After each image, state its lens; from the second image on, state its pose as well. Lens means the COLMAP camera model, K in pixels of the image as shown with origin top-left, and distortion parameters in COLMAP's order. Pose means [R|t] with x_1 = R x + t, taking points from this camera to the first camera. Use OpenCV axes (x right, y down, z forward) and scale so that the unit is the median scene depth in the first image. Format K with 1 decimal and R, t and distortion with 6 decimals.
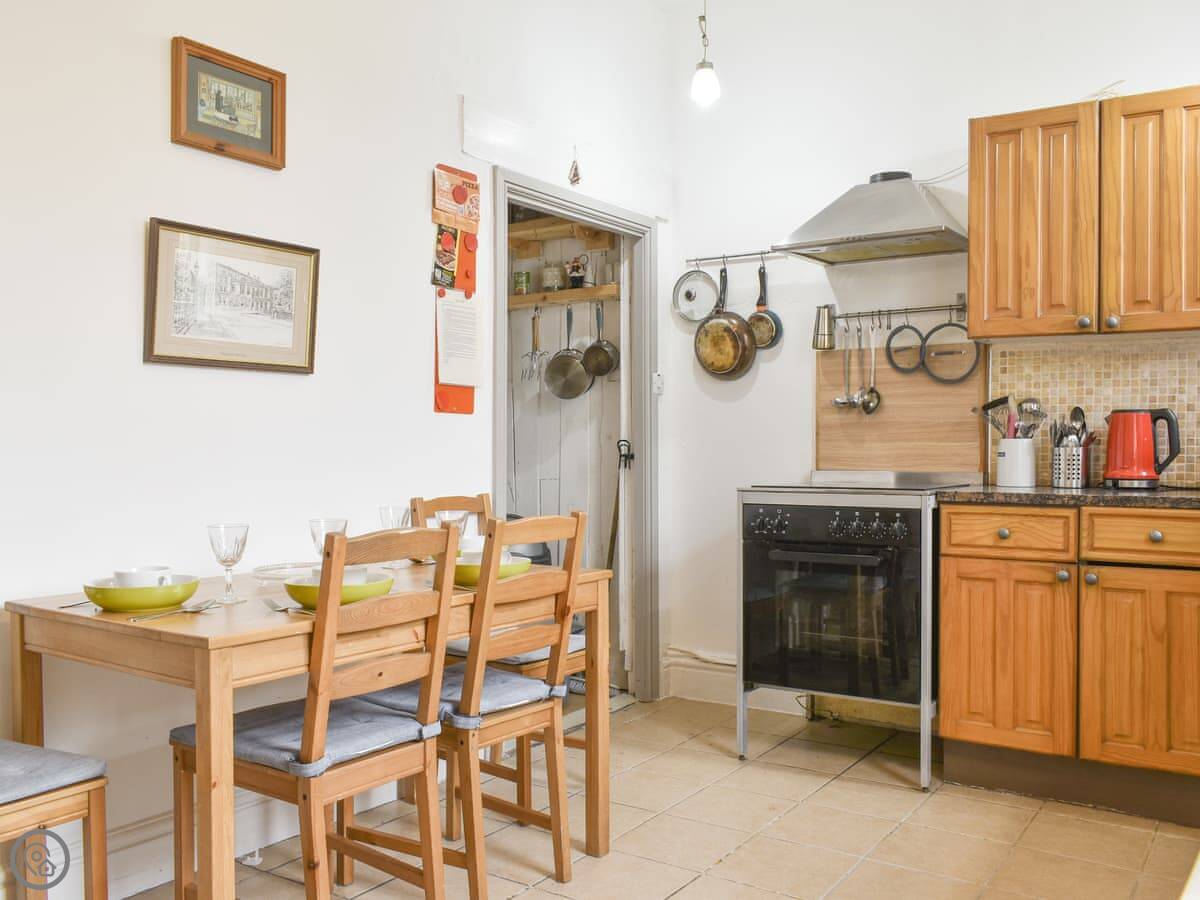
lens RADIAL K [[1043.1, 0, 600.0], [0, 1043.1, 450.0], [0, 0, 1]] dist [-0.001769, 0.000561]
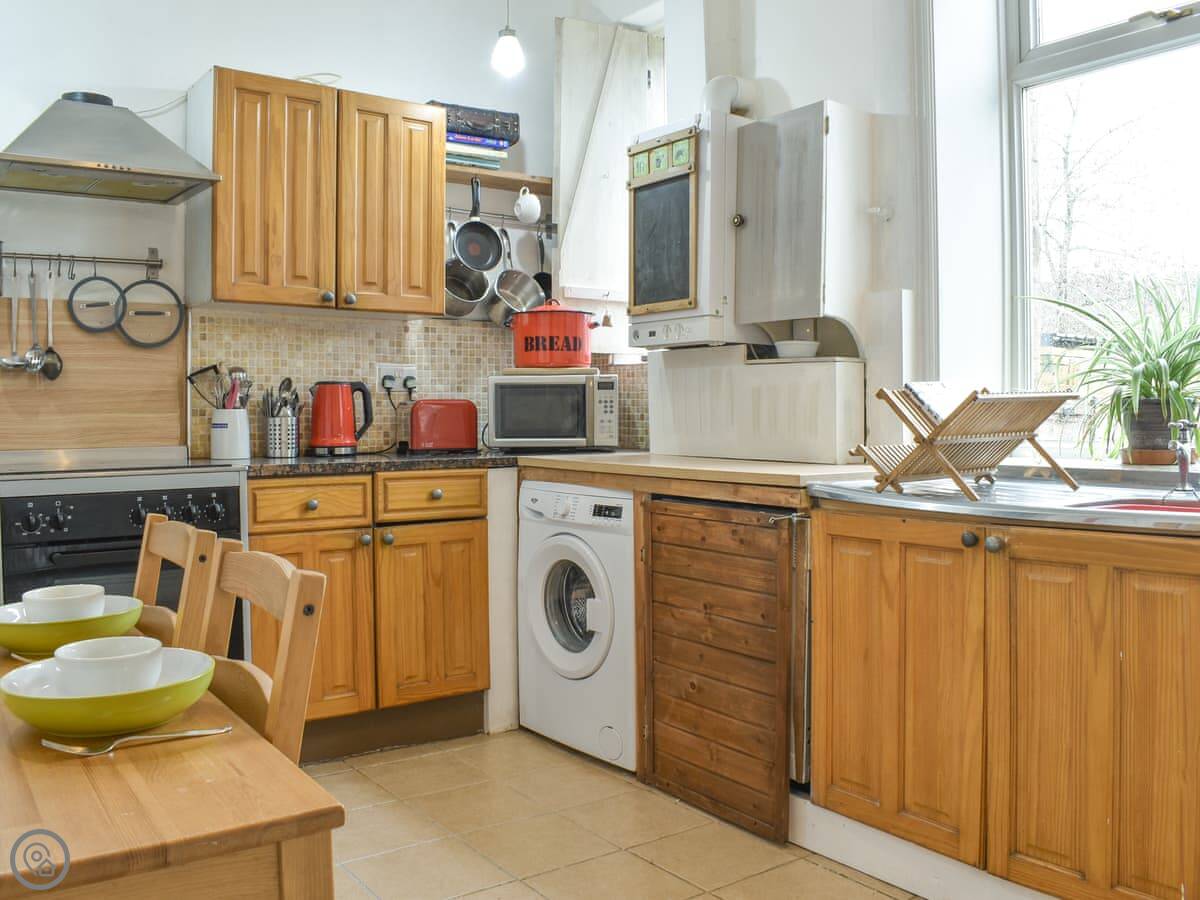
lens RADIAL K [[1066.0, 0, 600.9], [0, 1066.0, 432.2], [0, 0, 1]] dist [-0.076500, 0.001398]
pose [[0.357380, -0.020952, 0.933724, -0.407222], [0.013904, 0.999757, 0.017112, -0.001635], [-0.933856, 0.006867, 0.357584, 0.353572]]
